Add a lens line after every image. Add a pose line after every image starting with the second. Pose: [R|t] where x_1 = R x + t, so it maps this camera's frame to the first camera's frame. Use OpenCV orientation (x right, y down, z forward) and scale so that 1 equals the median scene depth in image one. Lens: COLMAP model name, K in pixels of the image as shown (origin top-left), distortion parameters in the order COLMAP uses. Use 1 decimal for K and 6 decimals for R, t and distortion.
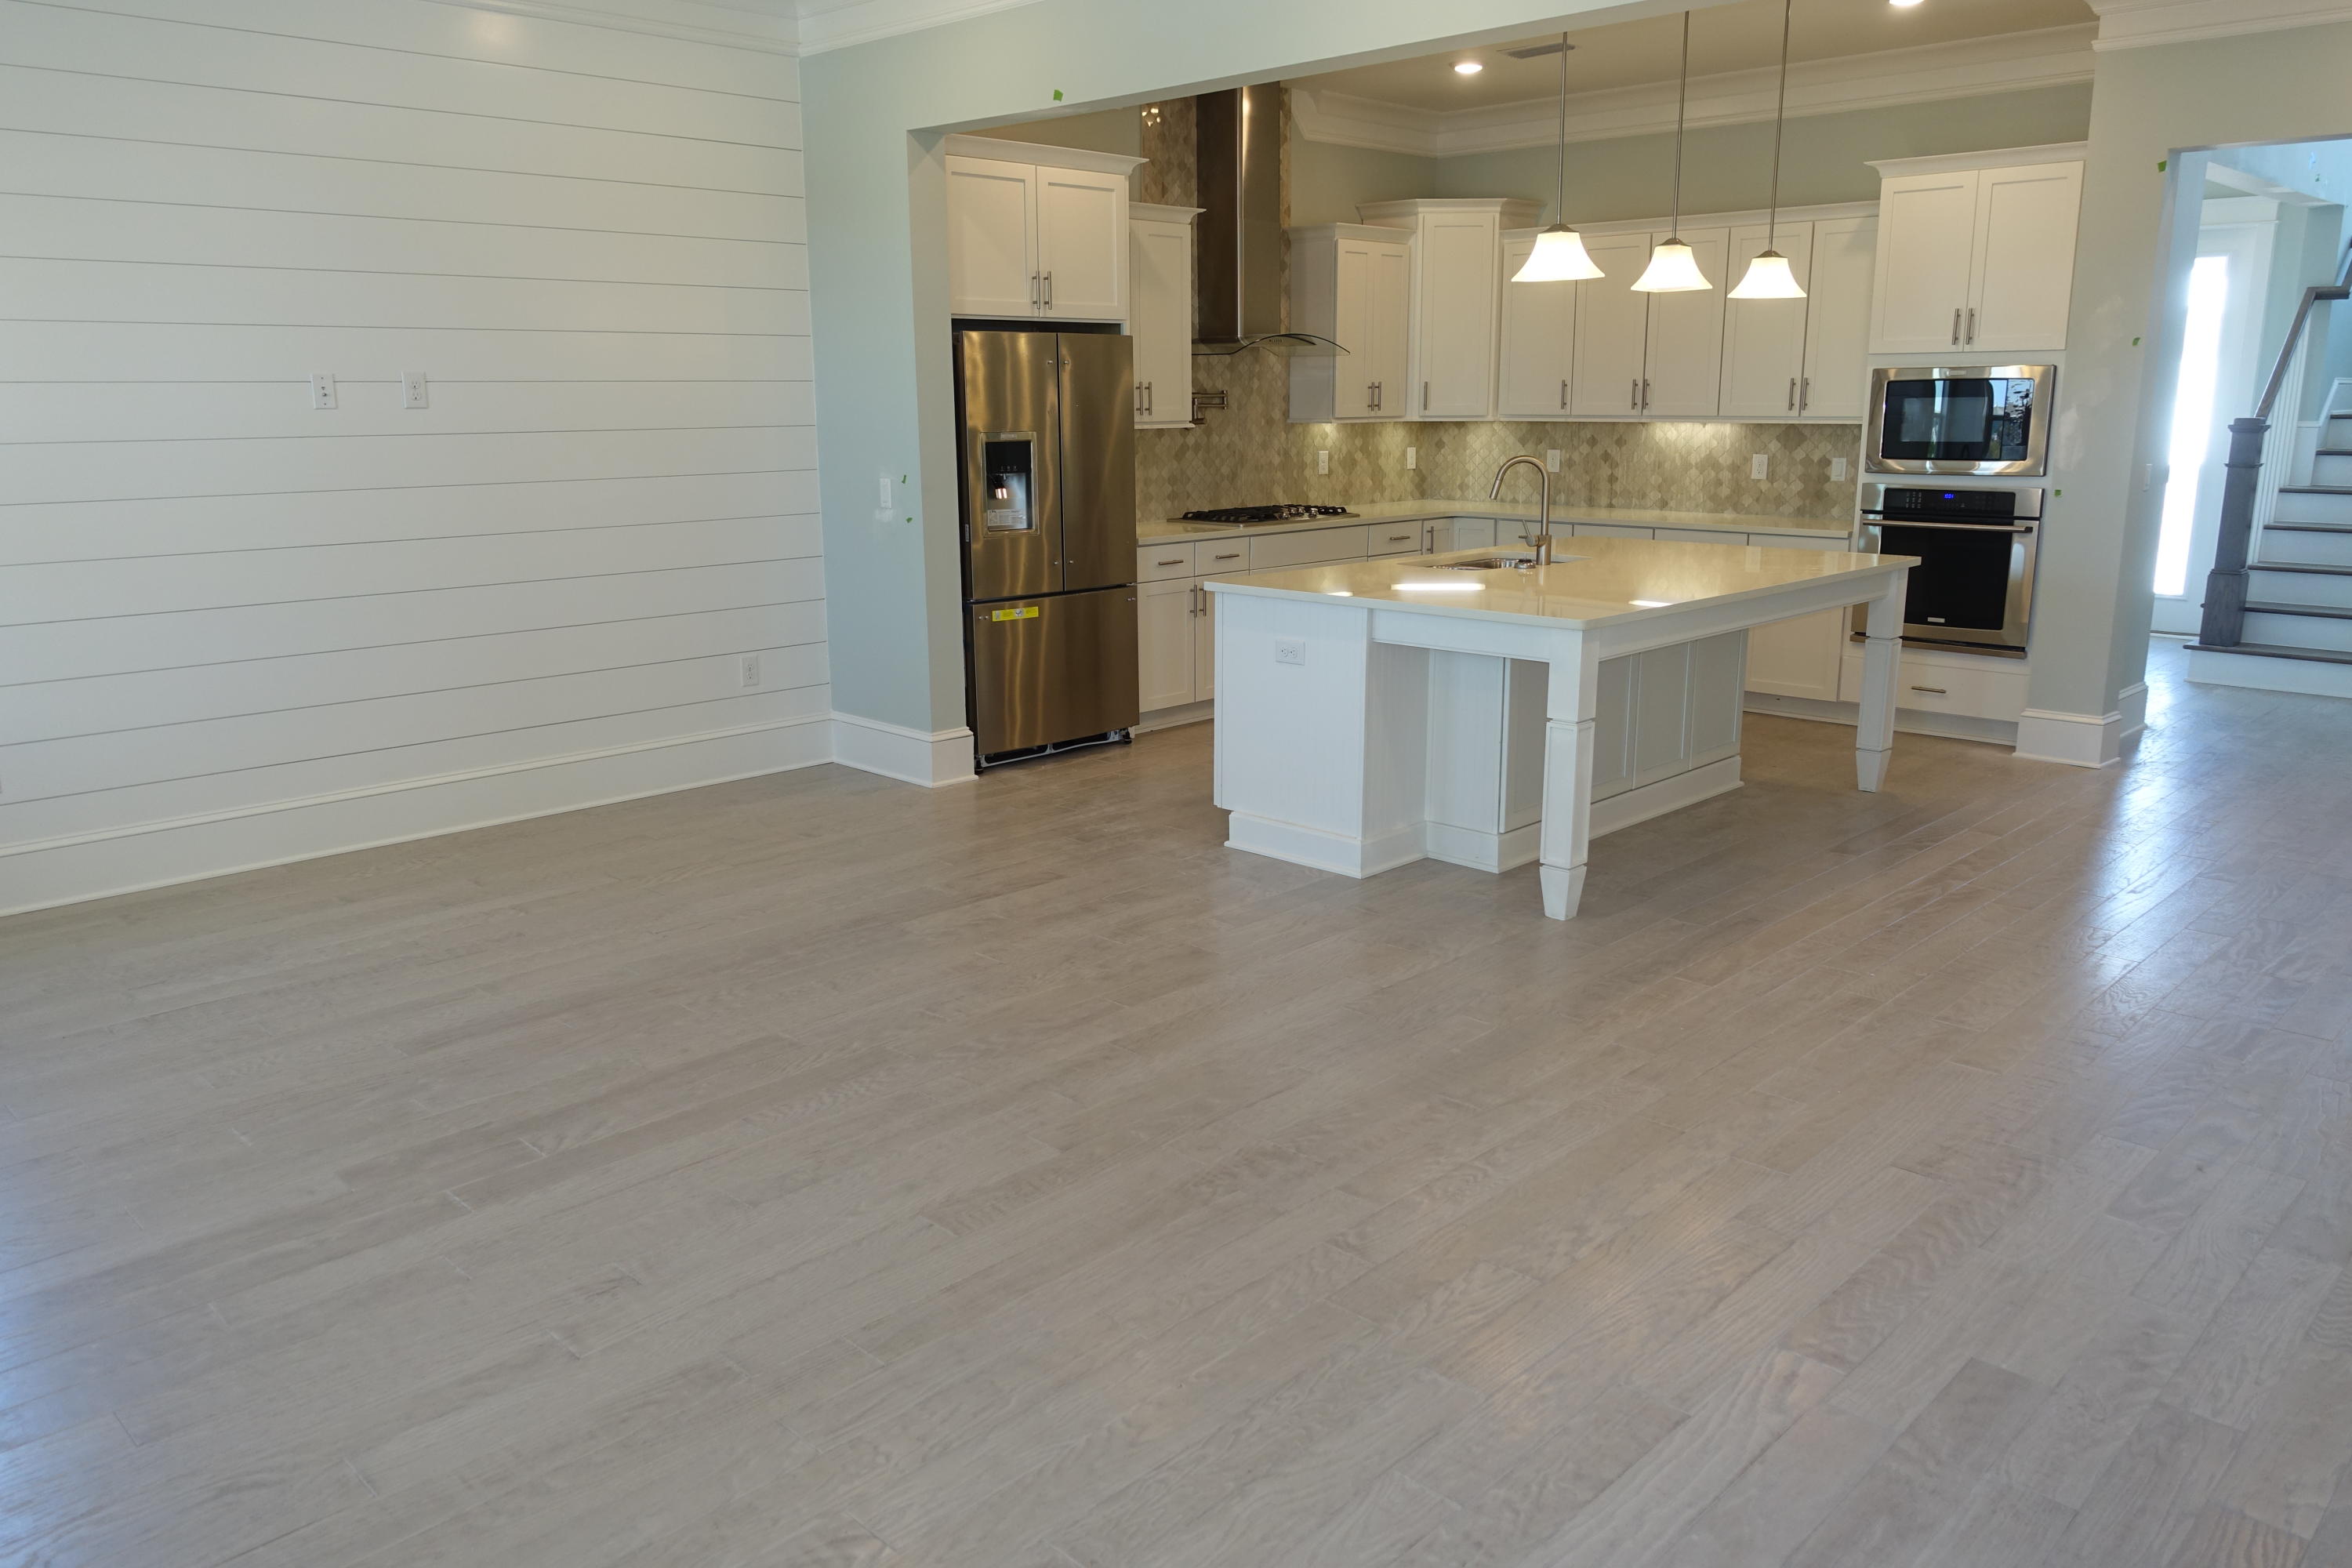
lens RADIAL K [[1677.0, 0, 1176.0], [0, 1677.0, 784.0], [0, 0, 1]] dist [-0.008604, 0.002074]
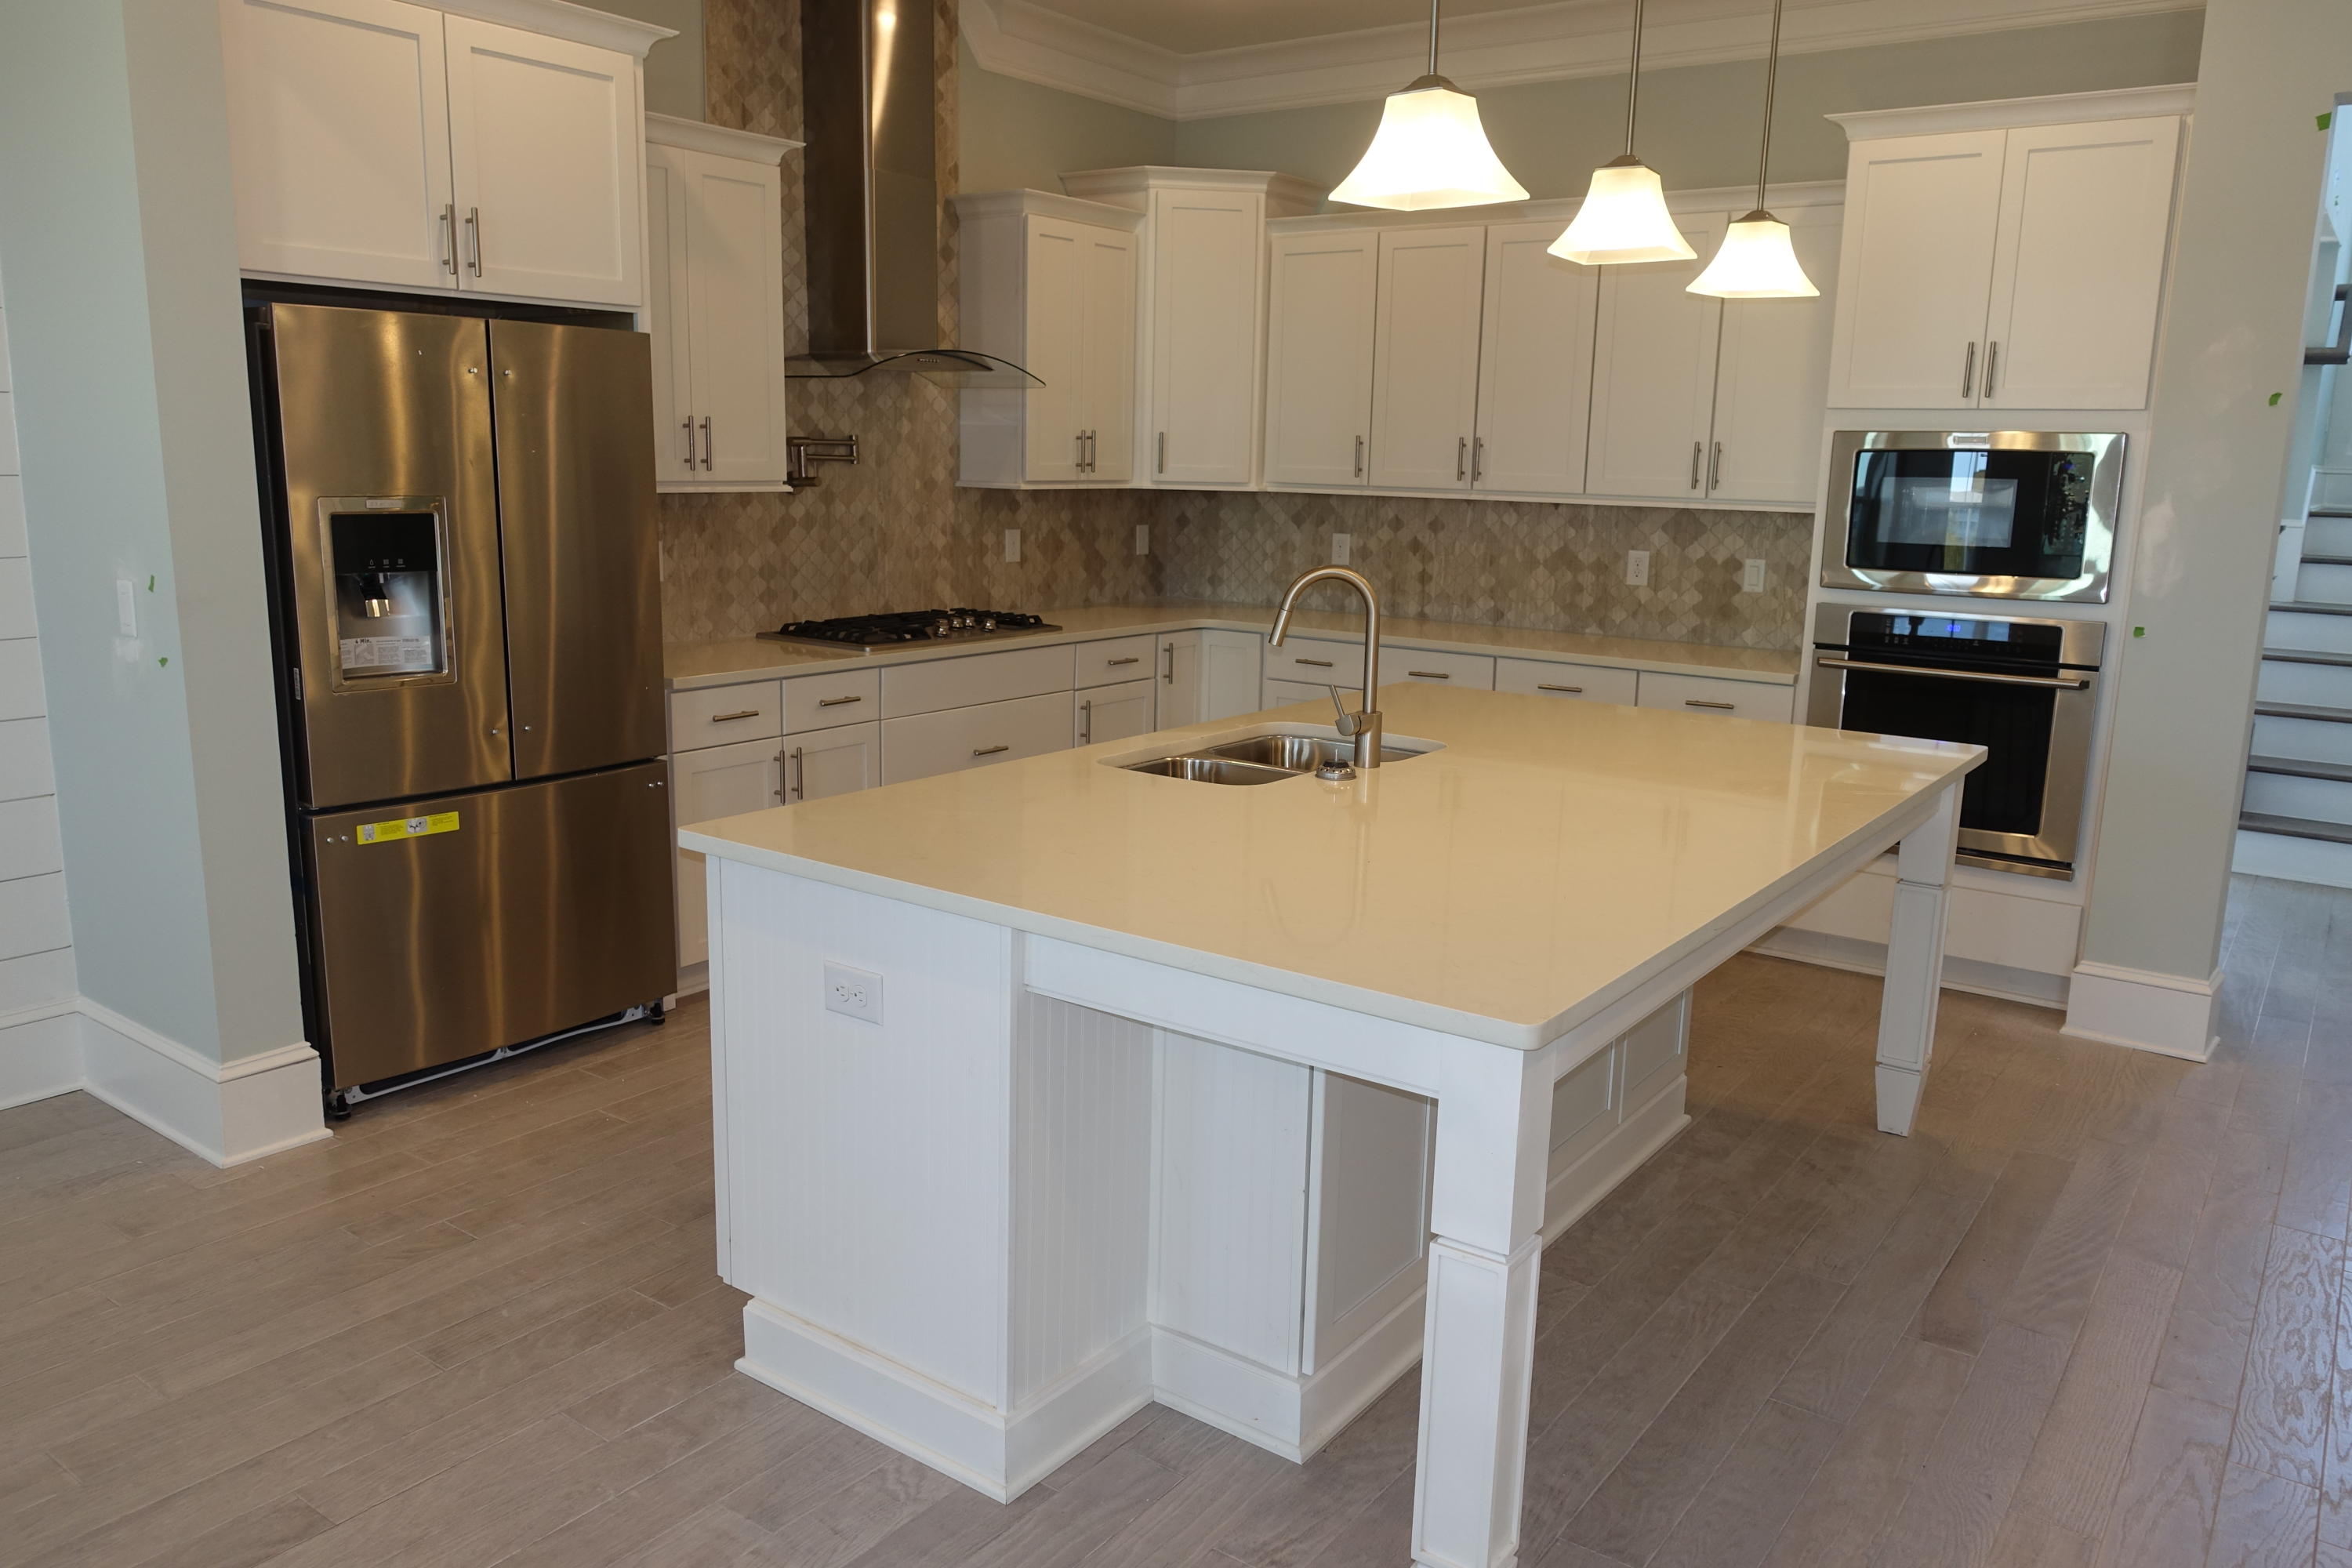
lens RADIAL K [[1748.9, 0, 1176.0], [0, 1748.9, 784.0], [0, 0, 1]] dist [-0.016770, -0.002542]
pose [[0.988891, 0.000996, 0.148640, 0.055958], [0.004852, 0.999229, -0.038972, -0.077865], [-0.148564, 0.039260, 0.988123, 0.339981]]
